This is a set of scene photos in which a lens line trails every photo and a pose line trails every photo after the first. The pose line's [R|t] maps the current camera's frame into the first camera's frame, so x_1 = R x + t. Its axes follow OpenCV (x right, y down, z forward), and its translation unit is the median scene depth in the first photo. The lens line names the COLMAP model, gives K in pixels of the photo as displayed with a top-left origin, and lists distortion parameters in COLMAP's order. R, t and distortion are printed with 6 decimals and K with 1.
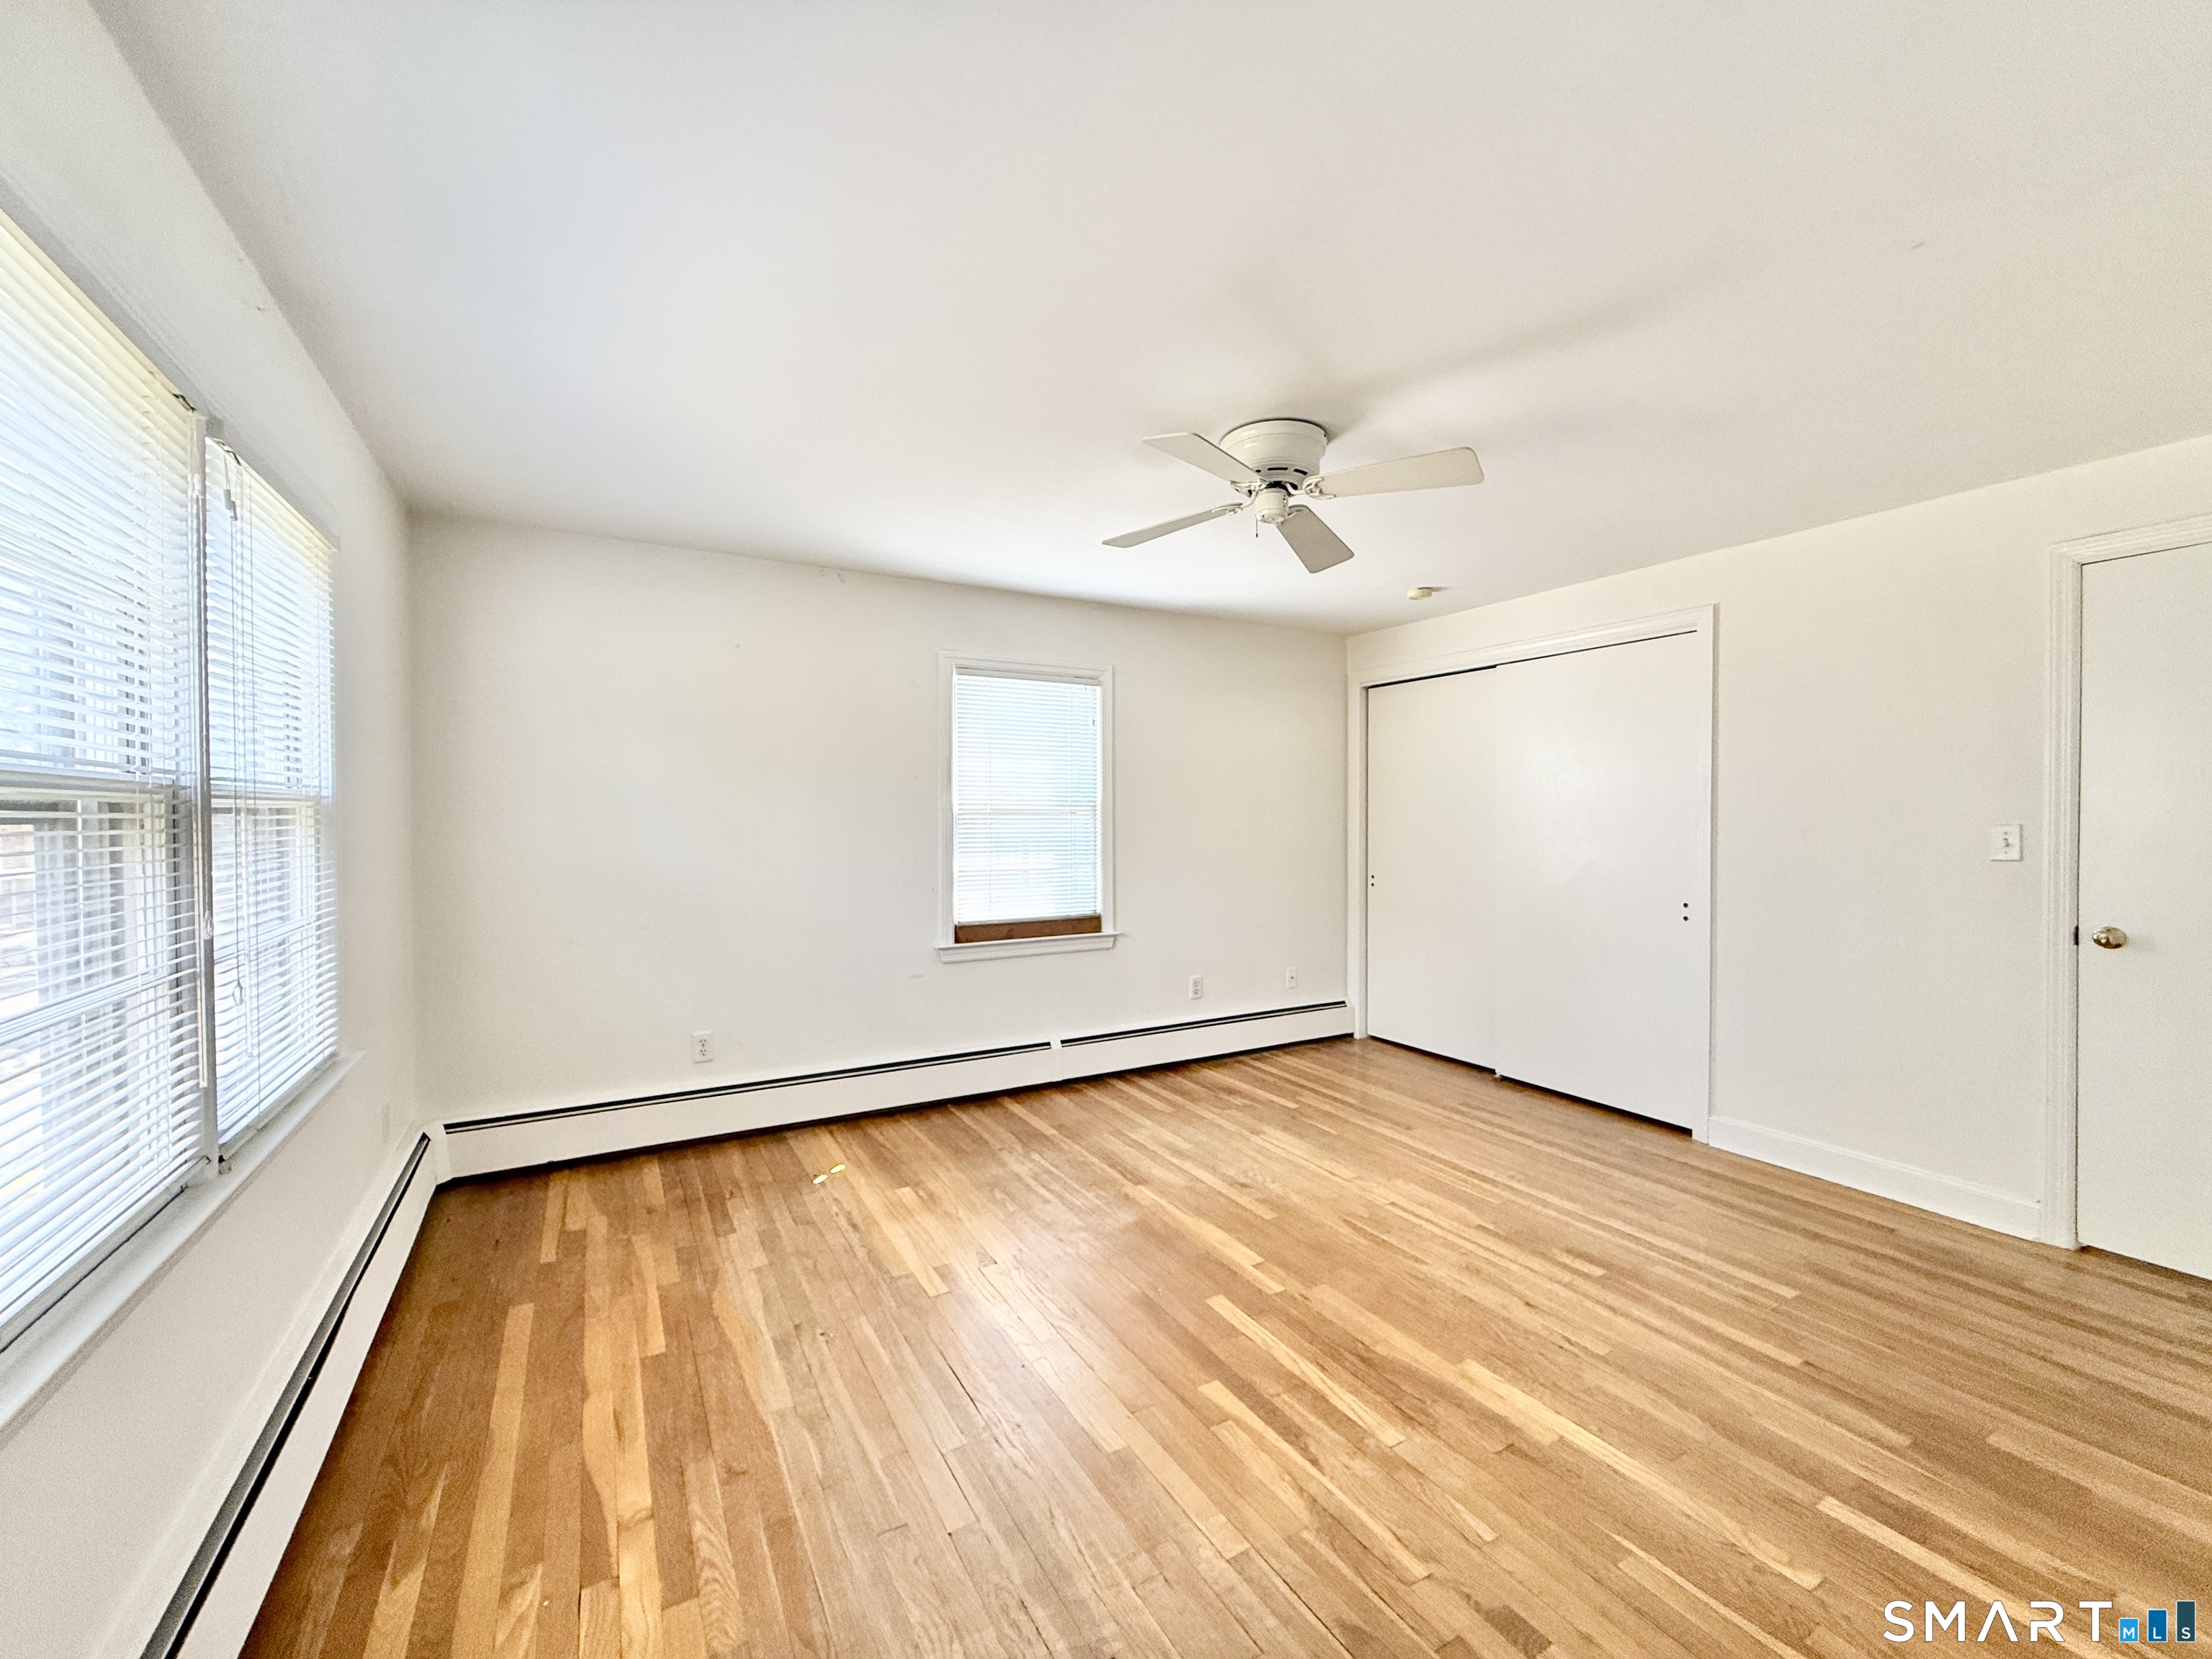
lens RADIAL K [[877.9, 0, 1102.3], [0, 877.9, 831.1], [0, 0, 1]] dist [0.002048, -0.000241]
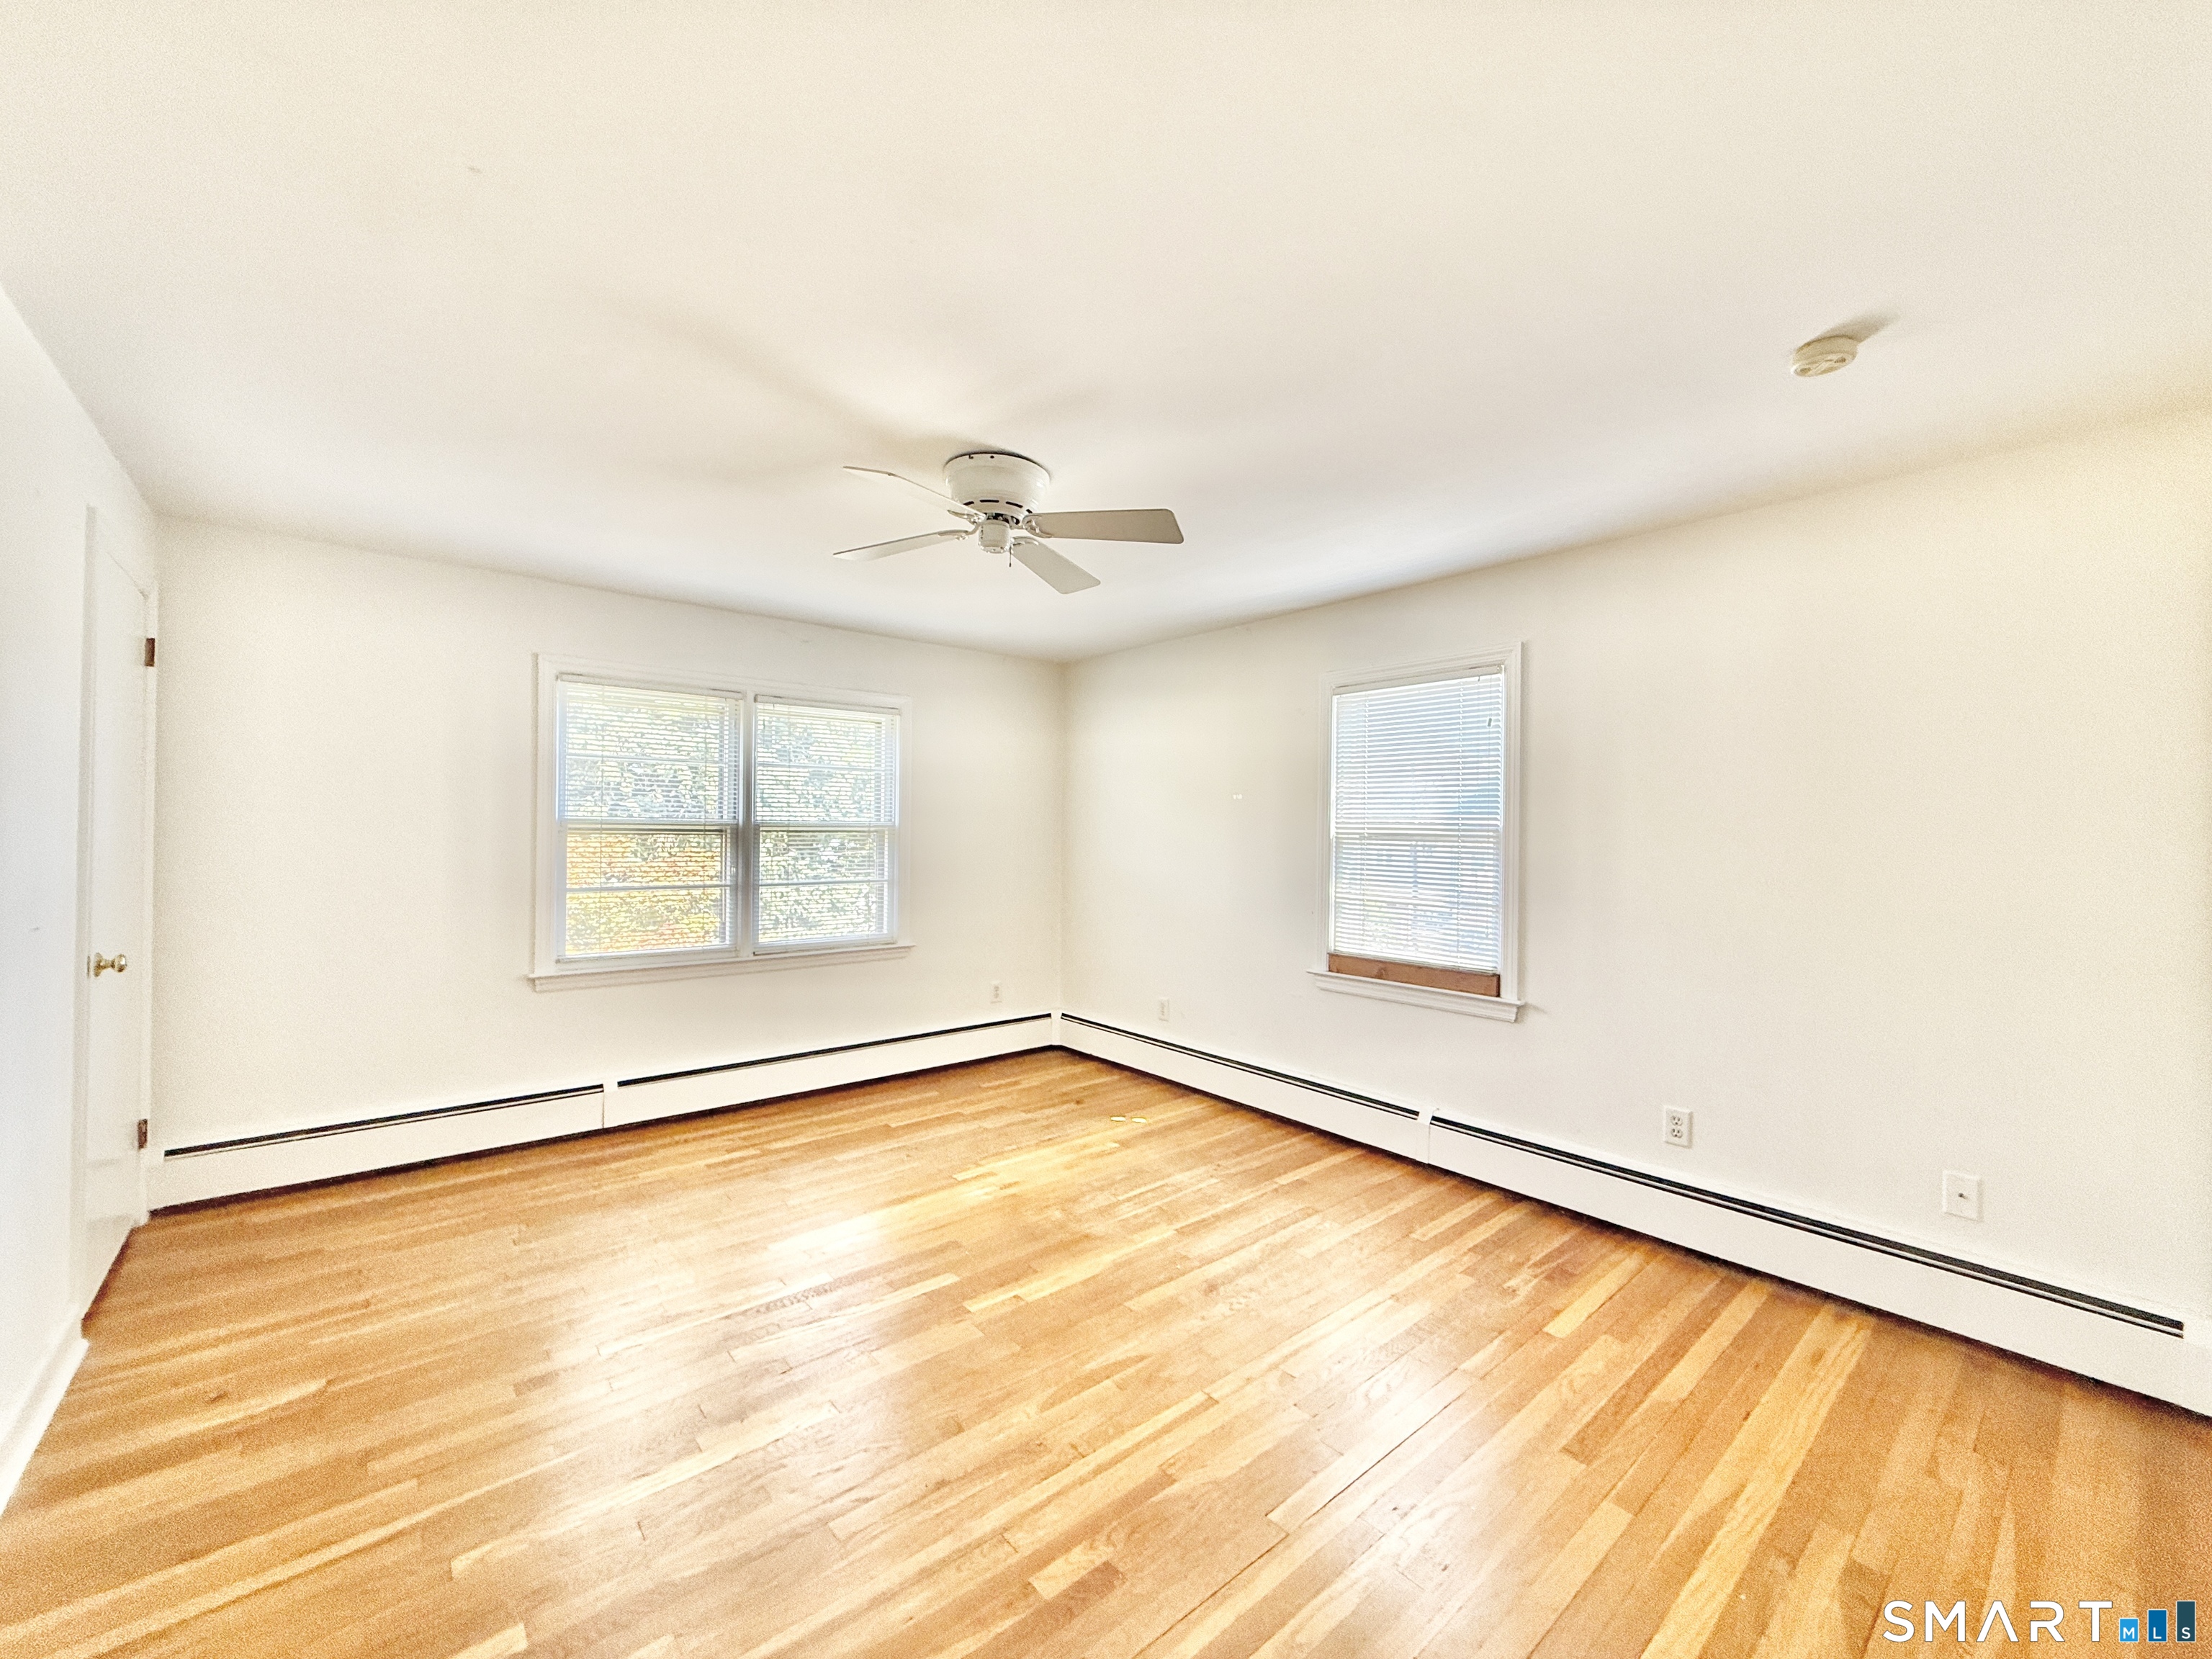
lens RADIAL K [[877.9, 0, 1102.3], [0, 877.9, 831.1], [0, 0, 1]] dist [0.002048, -0.000241]
pose [[0.191720, 0.004042, -0.981441, 0.882150], [-0.028784, 0.999585, -0.001507, -0.020189], [0.981028, 0.028539, 0.191756, 0.680297]]
